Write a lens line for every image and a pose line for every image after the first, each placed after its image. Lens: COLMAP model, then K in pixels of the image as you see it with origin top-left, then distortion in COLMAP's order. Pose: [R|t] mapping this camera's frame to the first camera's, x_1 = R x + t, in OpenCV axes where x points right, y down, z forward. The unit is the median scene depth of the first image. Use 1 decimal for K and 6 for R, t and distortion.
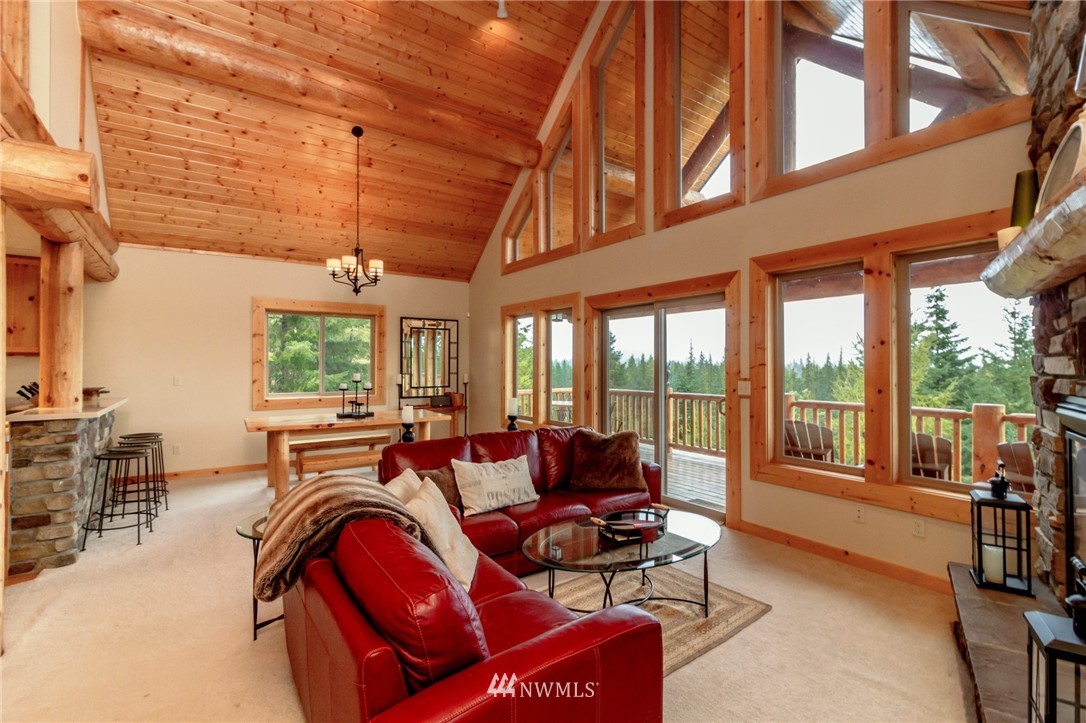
lens RADIAL K [[499.5, 0, 551.6], [0, 499.5, 360.0], [0, 0, 1]] dist [0.001456, 0.000501]
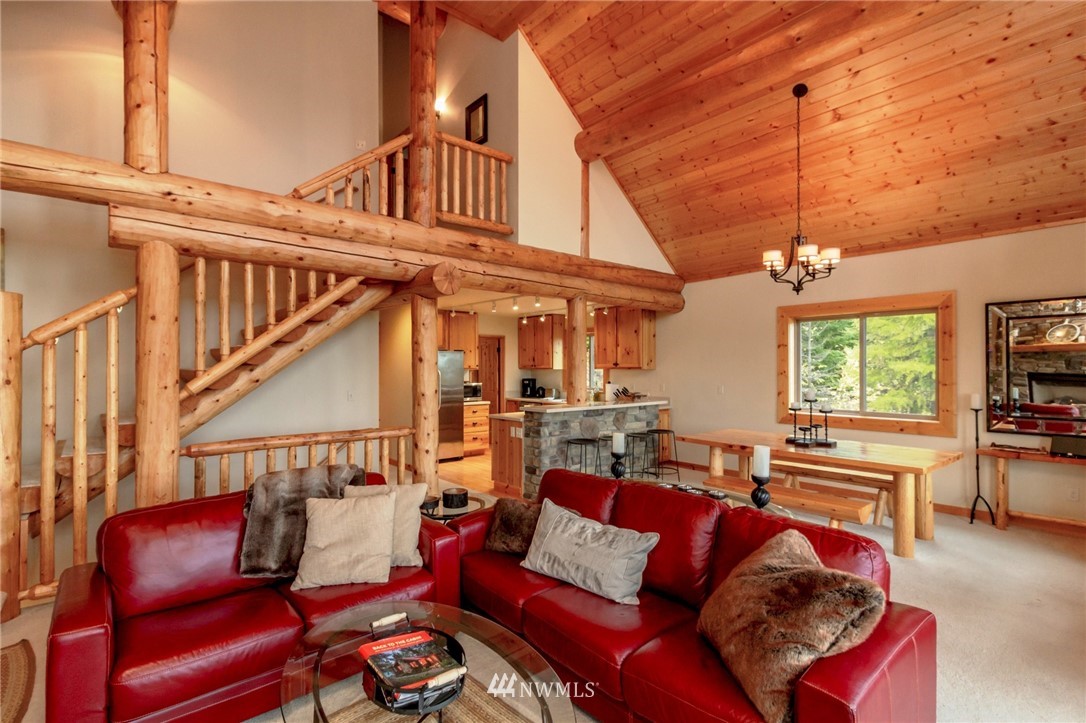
lens RADIAL K [[499.5, 0, 545.3], [0, 499.5, 362.3], [0, 0, 1]] dist [0.001456, 0.000501]
pose [[0.094444, -0.007708, -0.995500, 0.374044], [0.013976, 0.999882, -0.006416, -0.020166], [0.995432, -0.013307, 0.094540, 0.510192]]
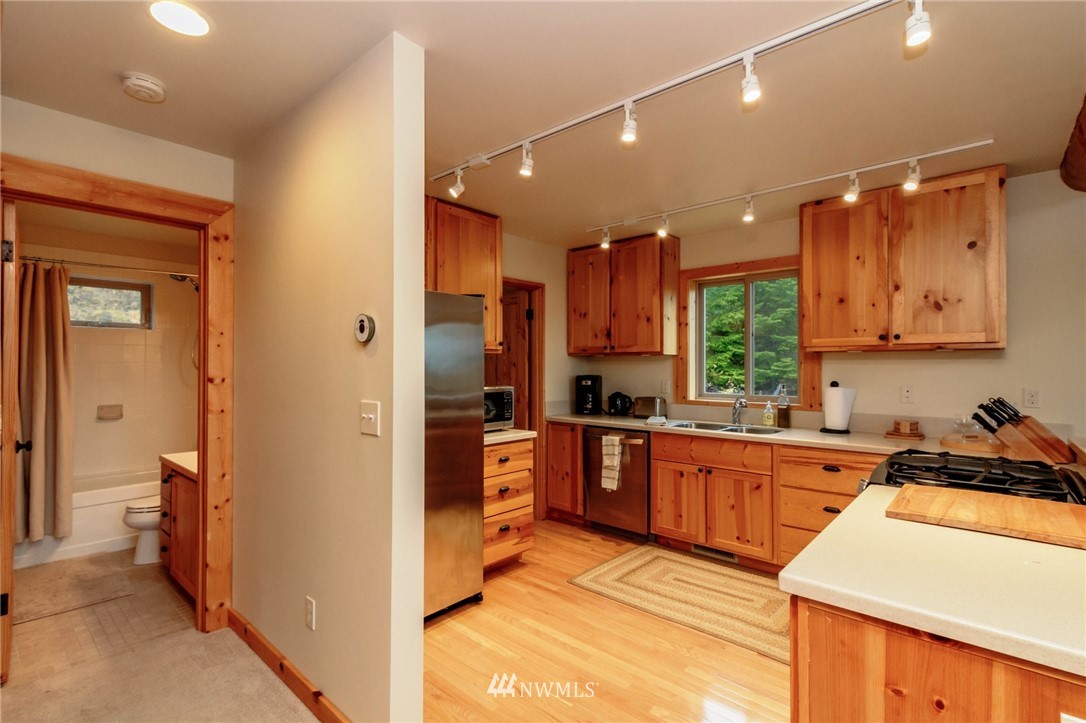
lens RADIAL K [[499.5, 0, 544.5], [0, 499.5, 364.5], [0, 0, 1]] dist [0.001456, 0.000501]
pose [[0.227911, -0.007627, -0.973652, -0.530902], [0.007891, 0.999951, -0.005986, 0.007968], [0.973650, -0.006319, 0.227960, 0.359125]]
